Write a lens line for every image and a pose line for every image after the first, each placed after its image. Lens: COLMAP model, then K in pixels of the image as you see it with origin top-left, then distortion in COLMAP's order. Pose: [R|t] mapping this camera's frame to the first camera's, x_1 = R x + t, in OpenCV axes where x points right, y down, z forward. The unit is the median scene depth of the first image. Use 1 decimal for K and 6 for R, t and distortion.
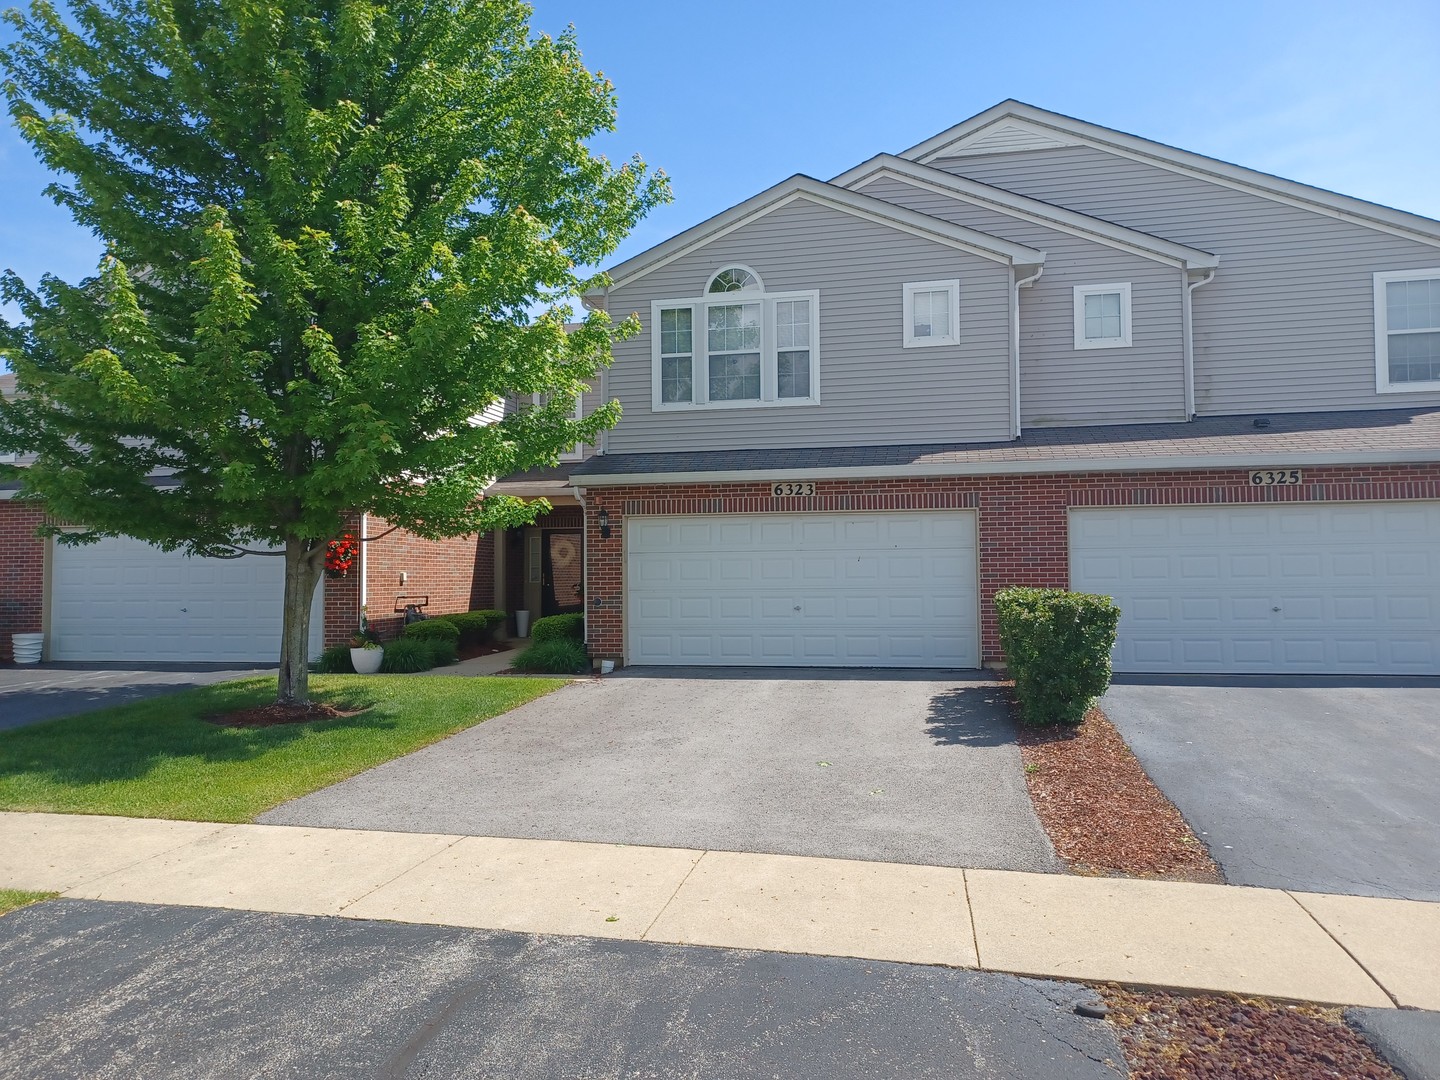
lens RADIAL K [[1059.8, 0, 720.0], [0, 1059.8, 540.0], [0, 0, 1]] dist [0.055688, -0.051324]
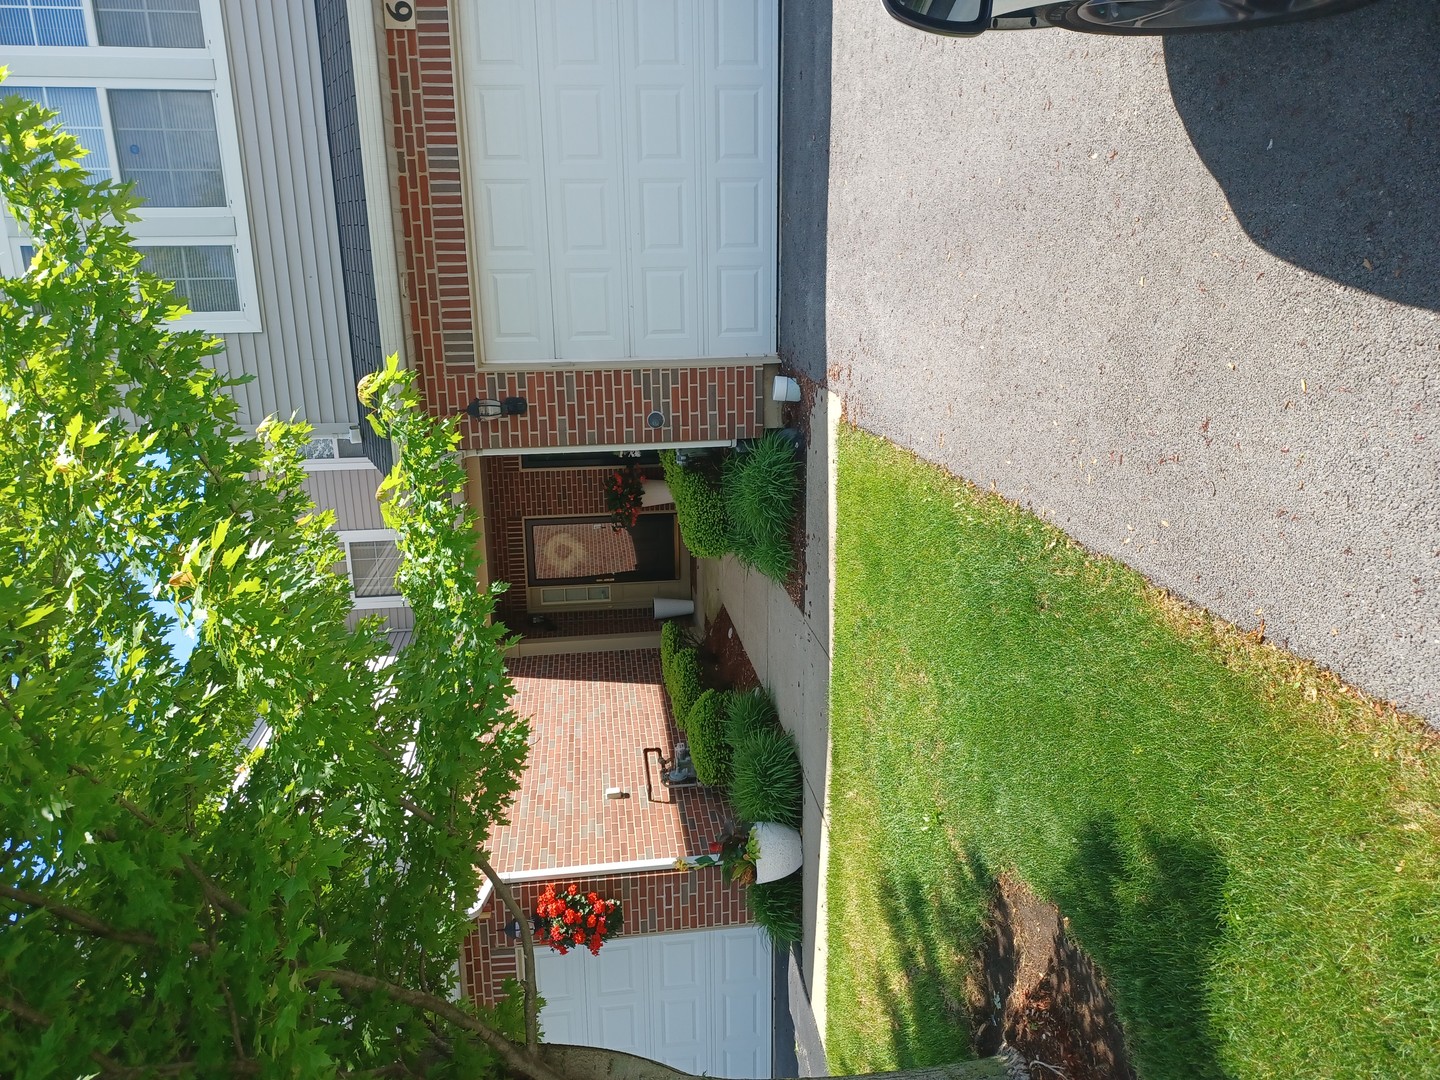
lens RADIAL K [[1059.8, 0, 720.0], [0, 1059.8, 540.0], [0, 0, 1]] dist [0.055688, -0.051324]
pose [[-0.025349, -0.996725, -0.076787, -0.132841], [0.987459, -0.036938, 0.153491, 0.009067], [-0.155825, -0.071933, 0.985162, 0.487407]]
